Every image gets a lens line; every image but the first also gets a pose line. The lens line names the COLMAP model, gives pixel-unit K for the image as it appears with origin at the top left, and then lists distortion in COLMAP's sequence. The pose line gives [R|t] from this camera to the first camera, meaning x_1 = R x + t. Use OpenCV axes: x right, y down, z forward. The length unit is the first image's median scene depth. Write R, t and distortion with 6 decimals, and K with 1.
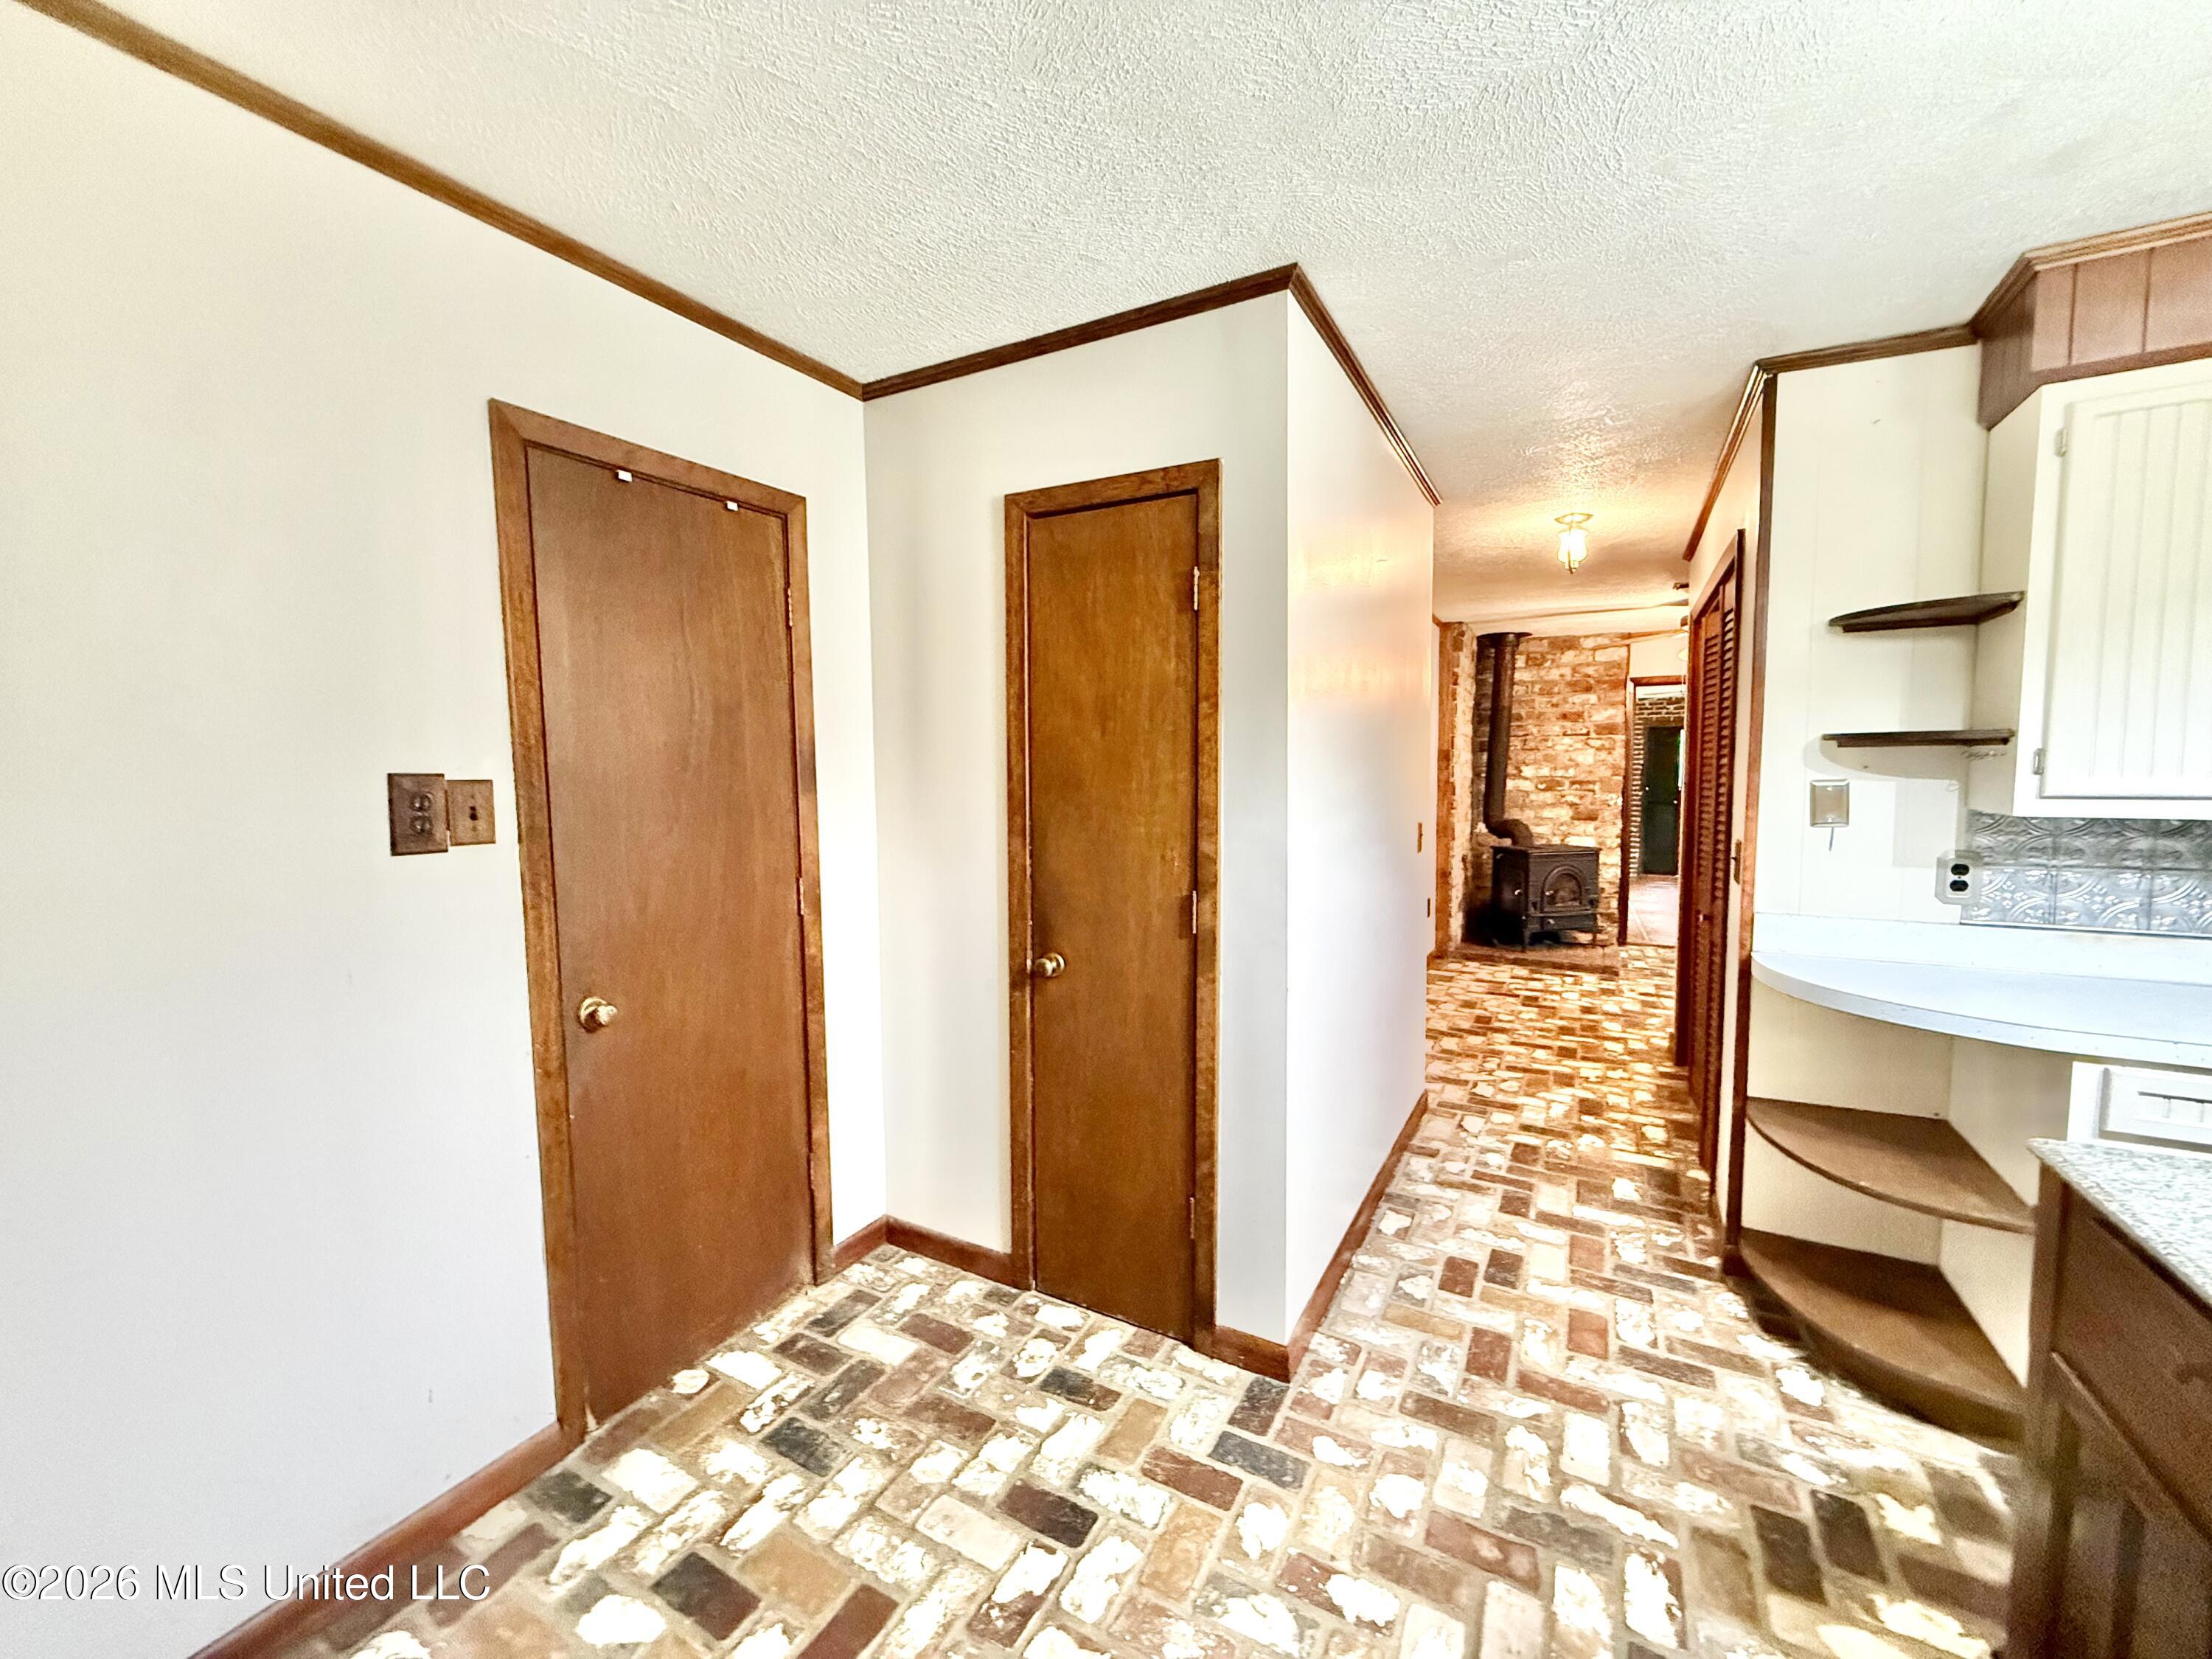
lens RADIAL K [[881.8, 0, 1099.6], [0, 881.8, 831.9], [0, 0, 1]] dist [-0.001033, 0.000483]
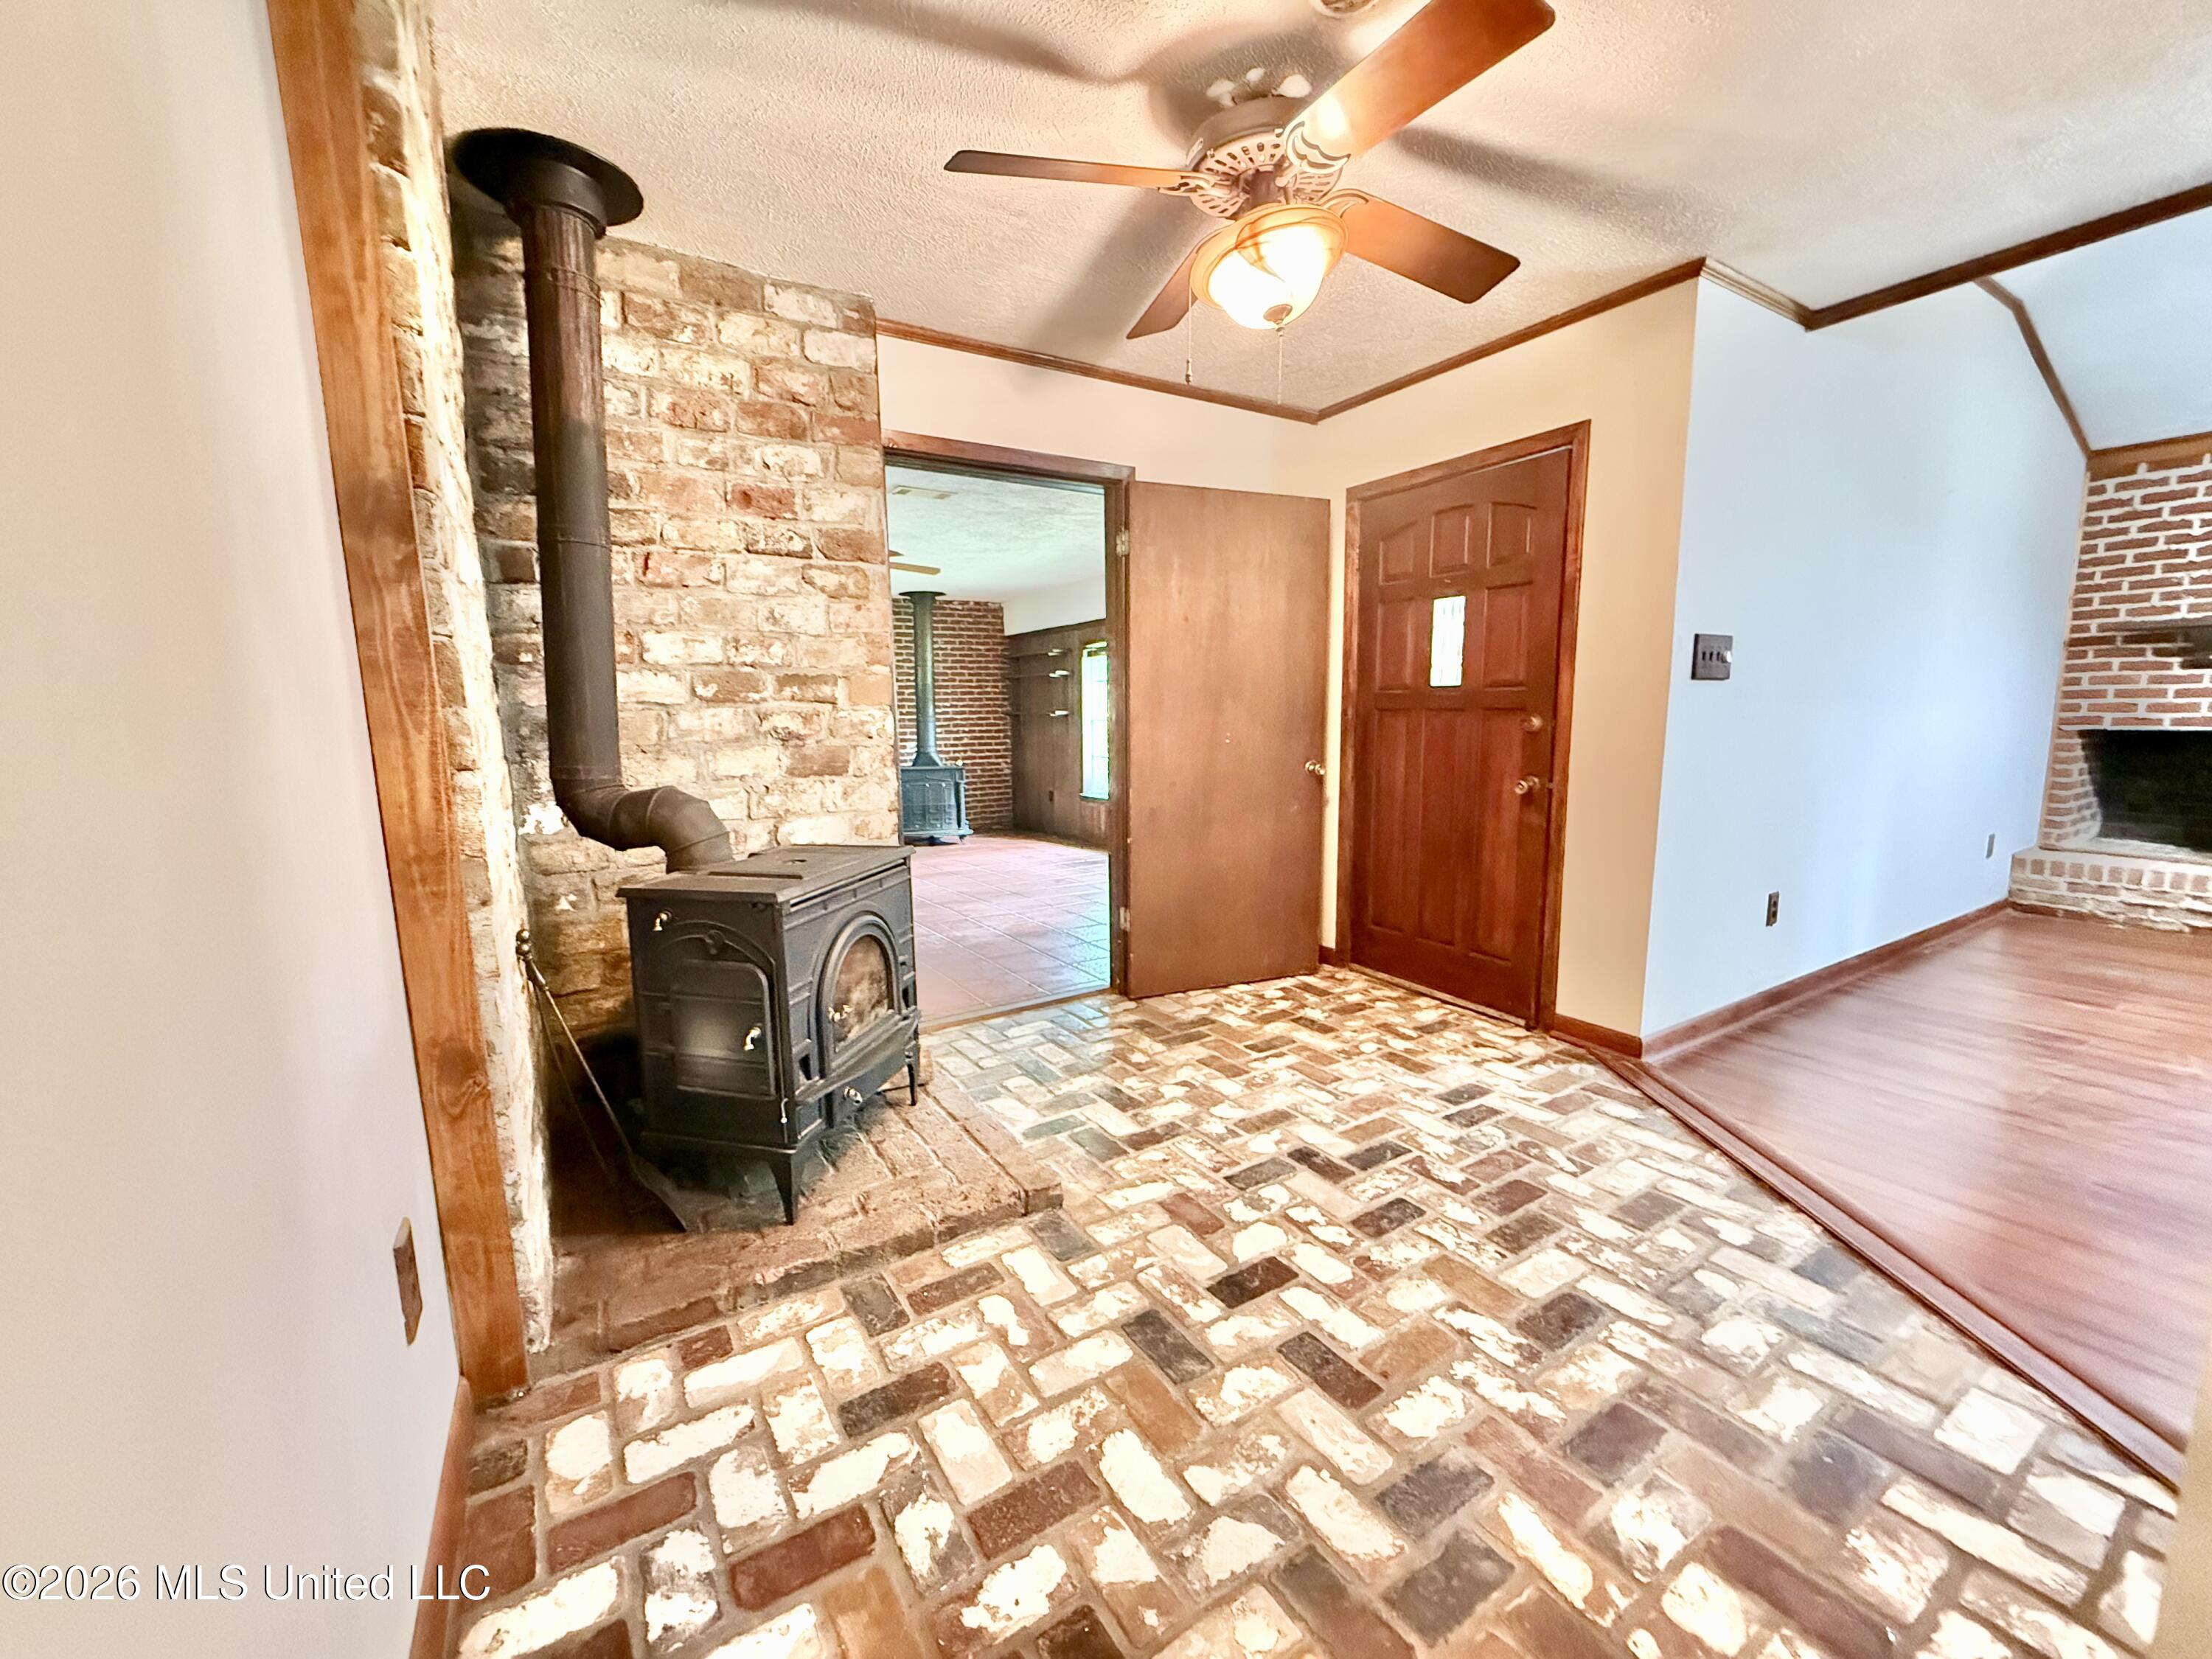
lens RADIAL K [[881.8, 0, 1101.7], [0, 881.8, 830.6], [0, 0, 1]] dist [-0.001033, 0.000483]
pose [[0.482170, -0.124245, 0.867223, 0.529076], [0.075546, 0.992102, 0.100133, -0.037797], [-0.872814, 0.017234, 0.487748, 1.399859]]
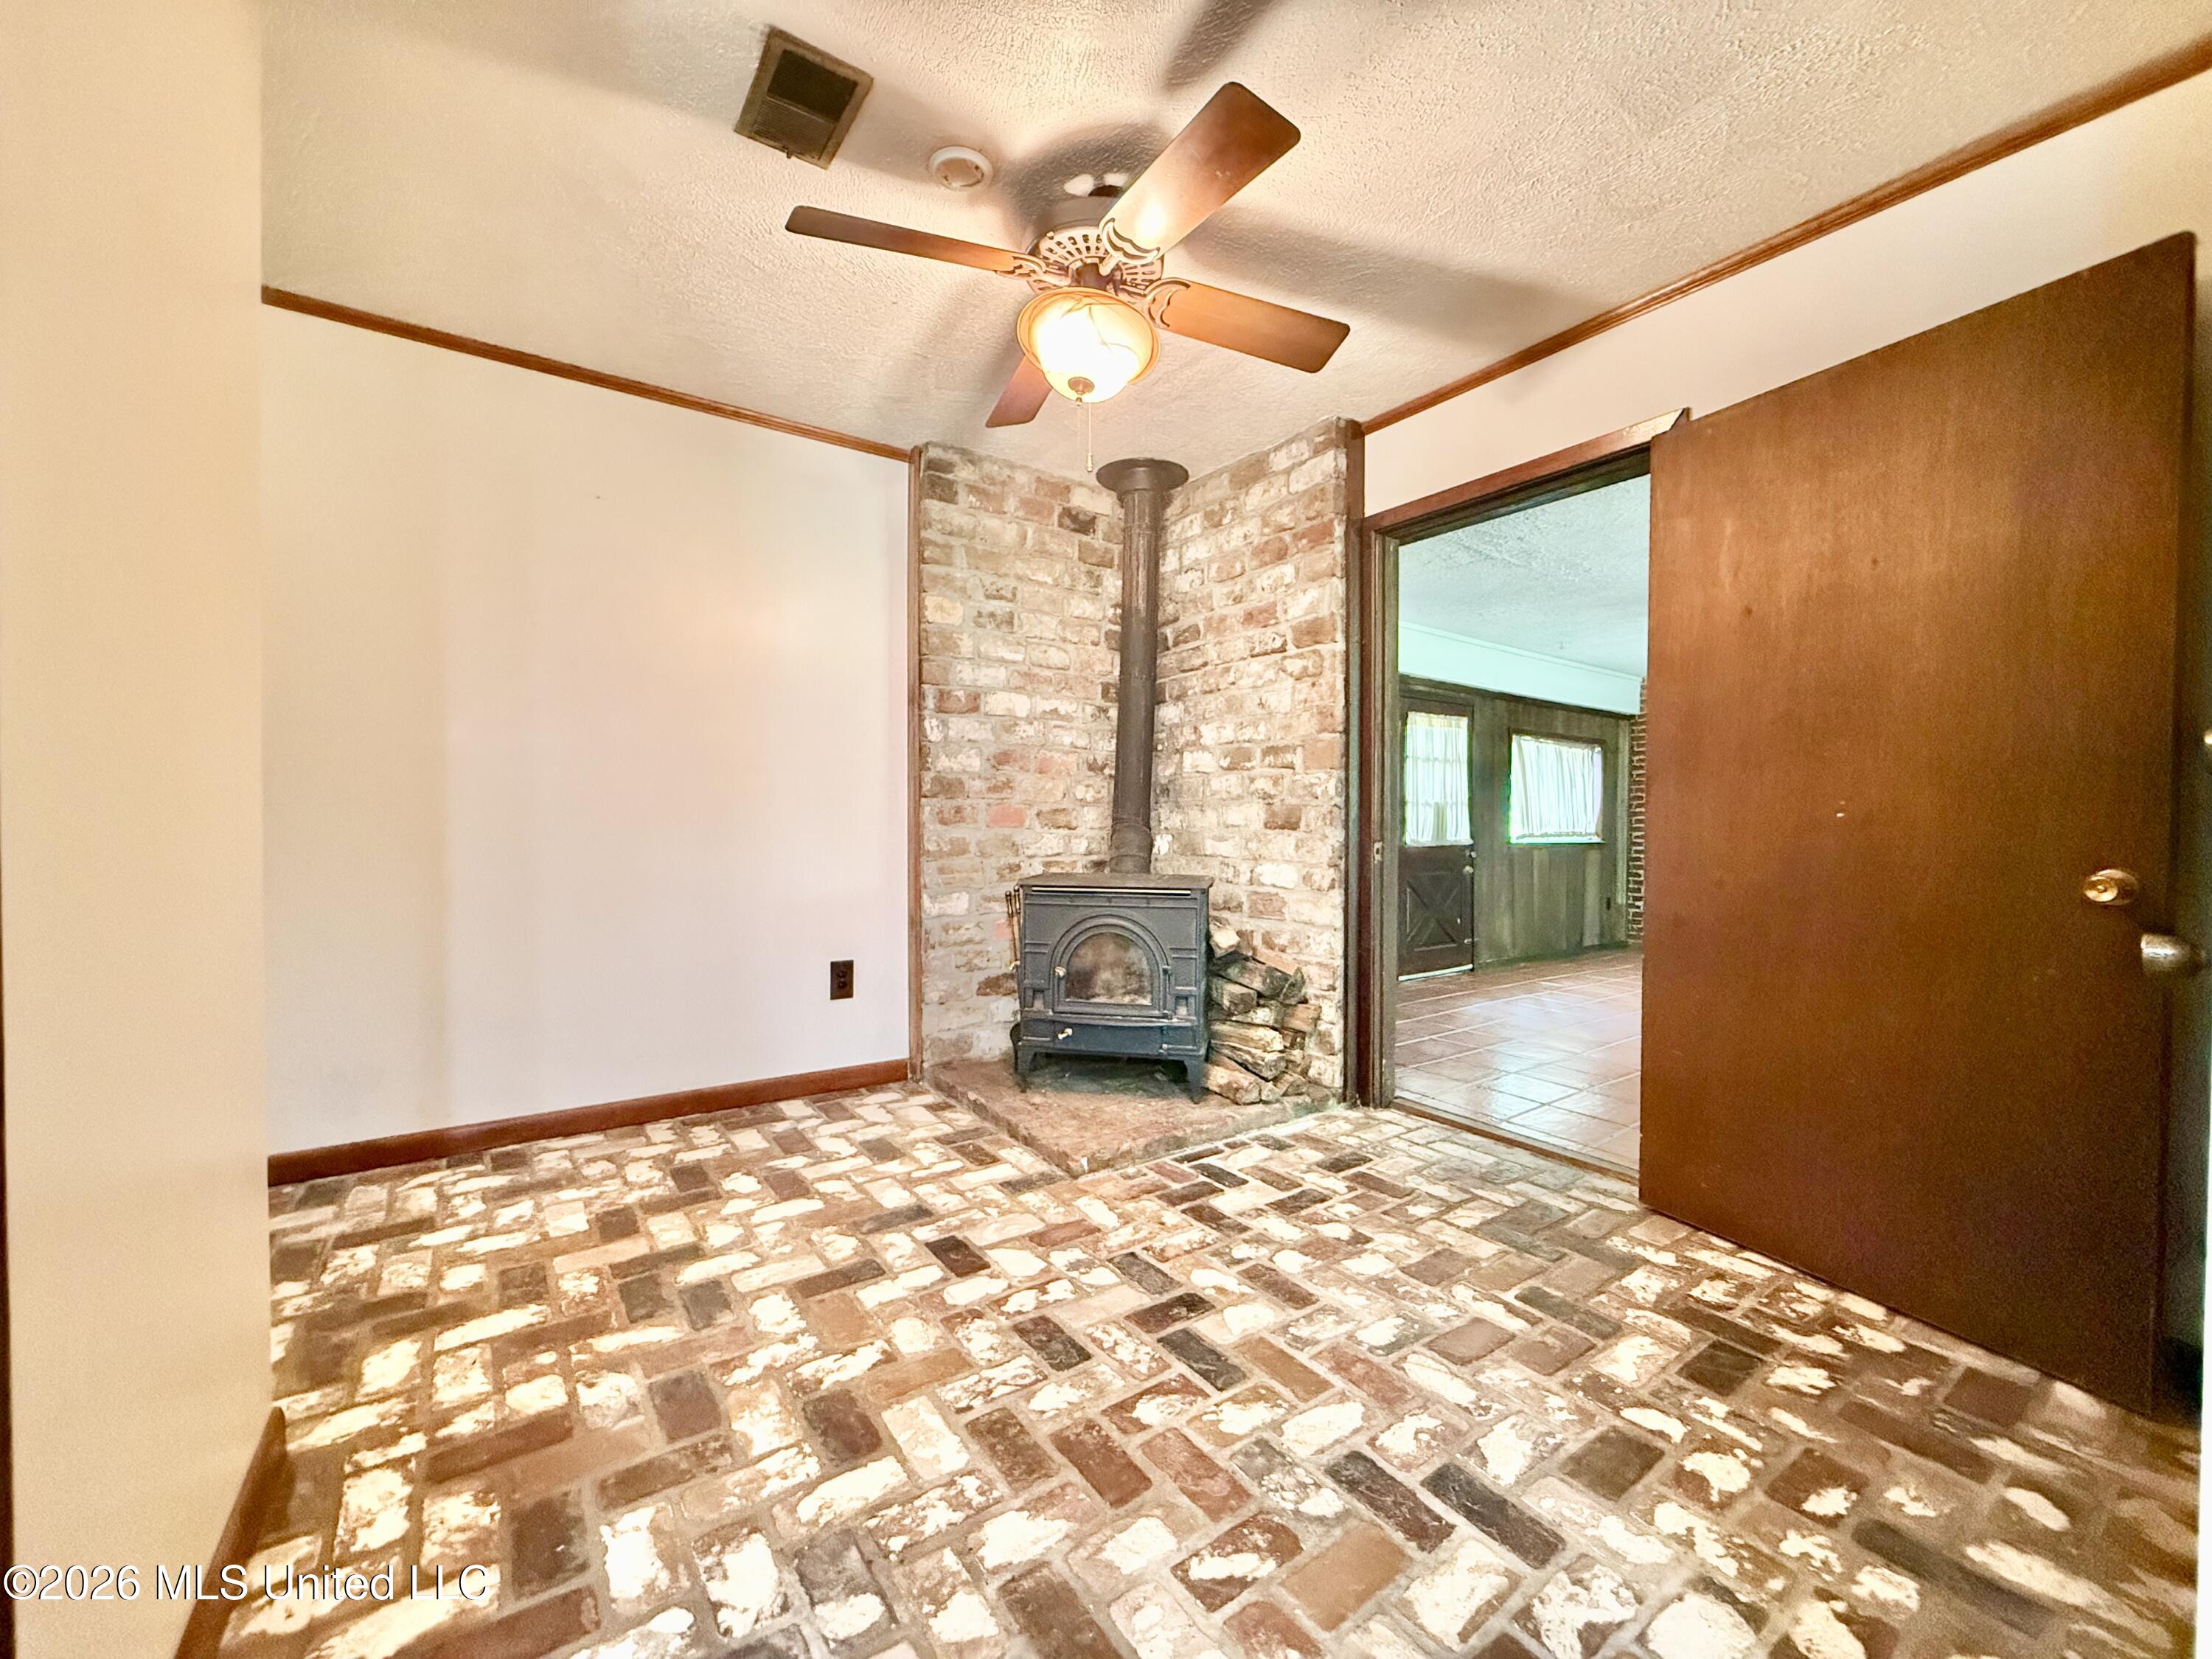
lens RADIAL K [[881.8, 0, 1099.3], [0, 881.8, 831.0], [0, 0, 1]] dist [-0.001033, 0.000483]
pose [[0.899701, 0.015058, -0.436246, 1.350749], [-0.038966, 0.998185, -0.045907, 0.027527], [0.434764, 0.058301, 0.898655, 1.067512]]
